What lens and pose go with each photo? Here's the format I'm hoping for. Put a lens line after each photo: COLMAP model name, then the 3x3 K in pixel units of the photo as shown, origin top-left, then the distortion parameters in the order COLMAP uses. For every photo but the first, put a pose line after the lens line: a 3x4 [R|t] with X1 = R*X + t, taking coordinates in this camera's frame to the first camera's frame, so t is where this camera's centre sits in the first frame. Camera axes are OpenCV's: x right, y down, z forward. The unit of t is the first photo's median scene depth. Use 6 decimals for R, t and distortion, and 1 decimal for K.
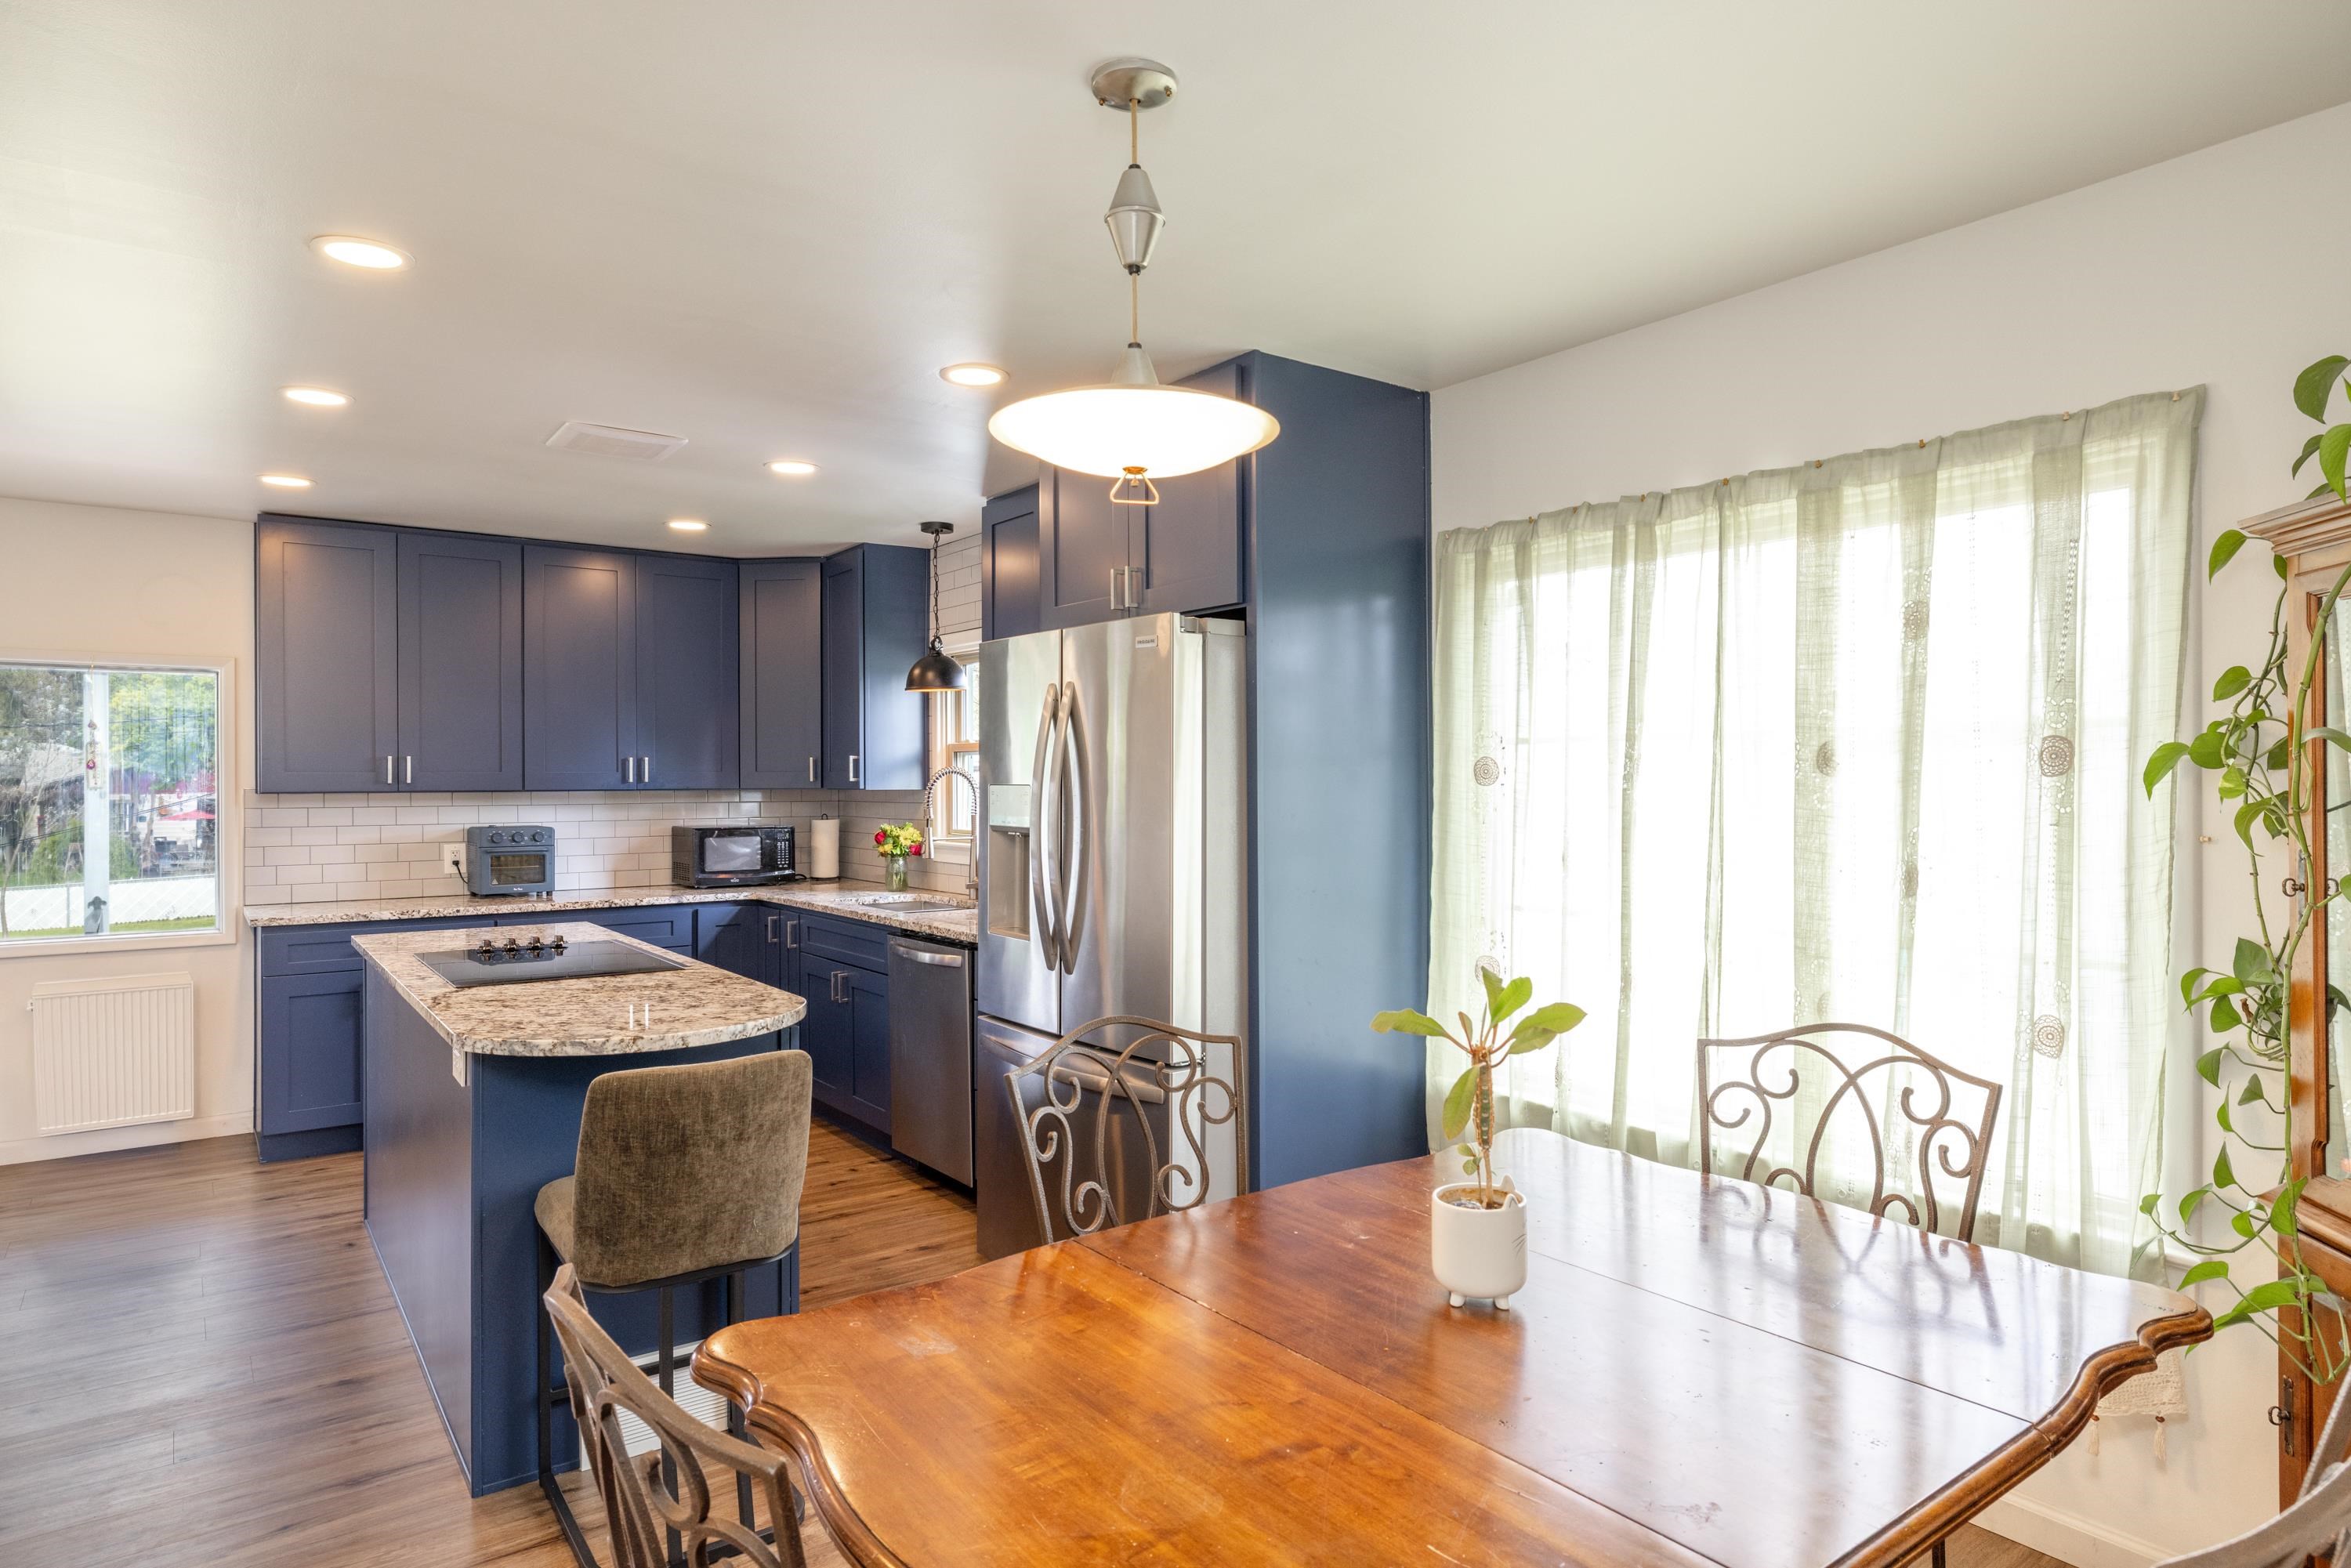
lens RADIAL K [[1312.1, 0, 1314.9], [0, 1312.1, 787.2], [0, 0, 1]] dist [-0.003016, 0.002507]
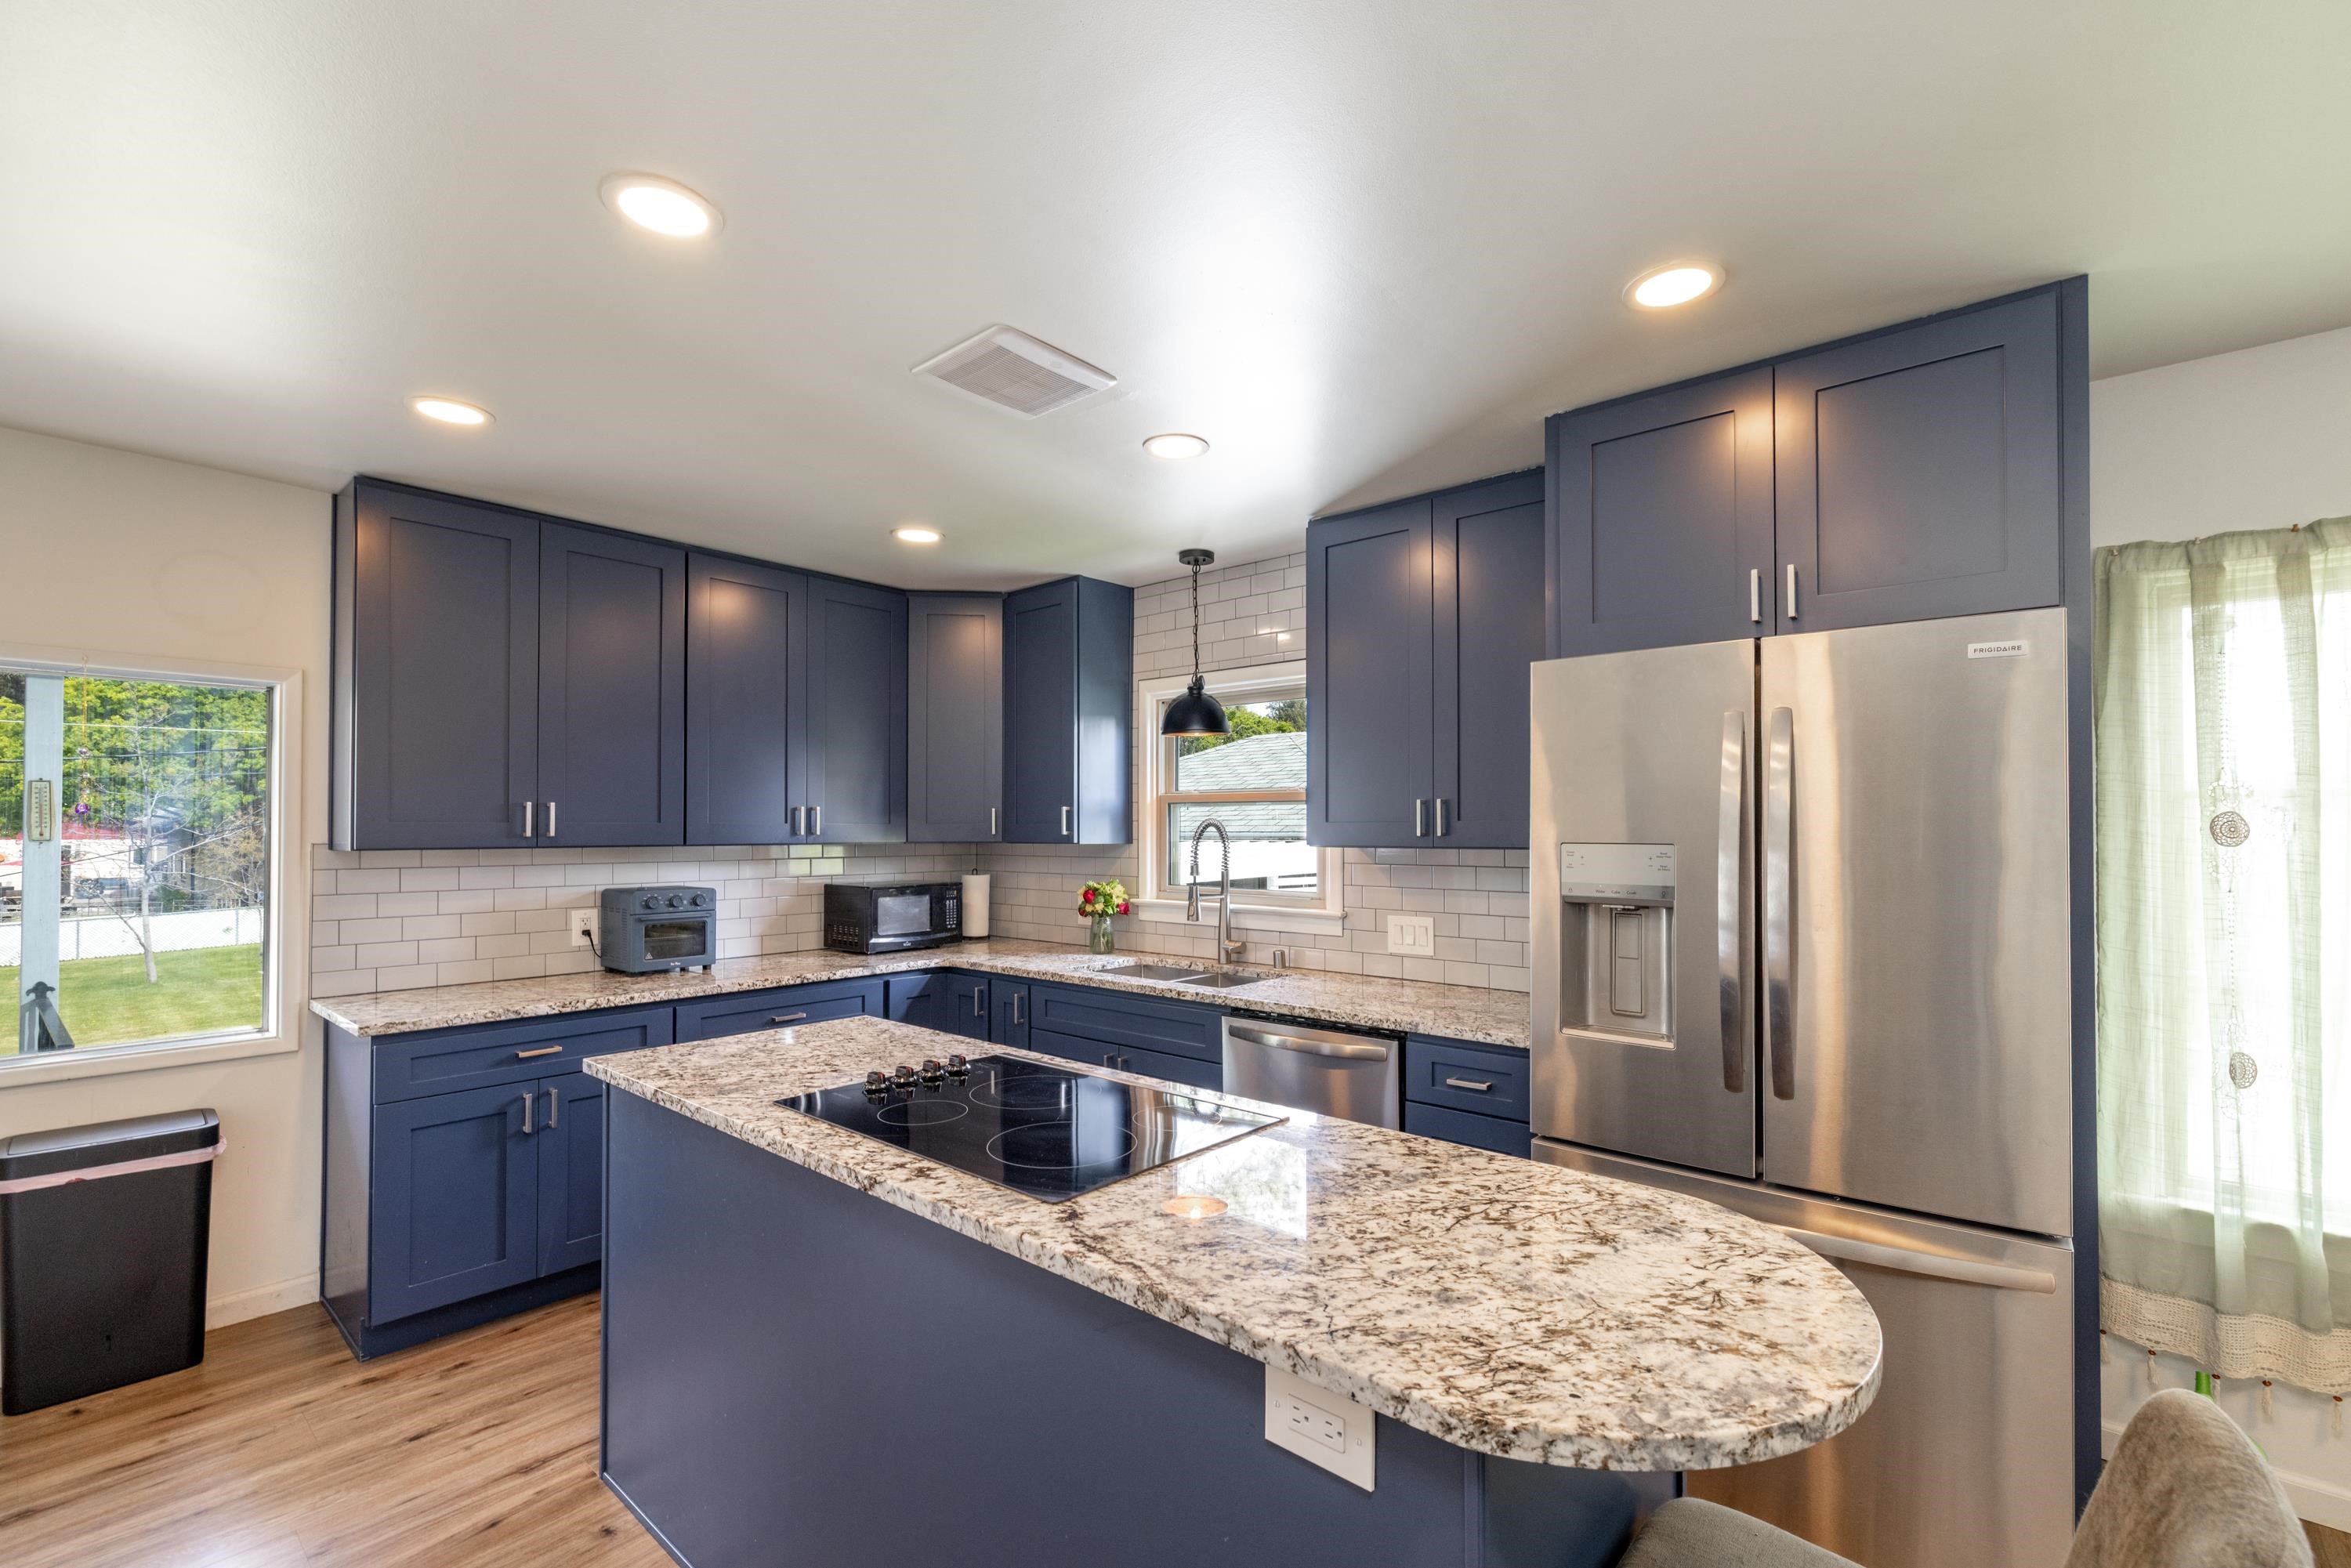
lens RADIAL K [[1015.5, 0, 1315.7], [0, 1015.5, 819.9], [0, 0, 1]] dist [0.004007, 0.000162]
pose [[0.981145, 0.004675, 0.193215, -0.323198], [-0.001741, 0.999881, -0.015355, -0.004045], [-0.193263, 0.014729, 0.981036, 0.277141]]
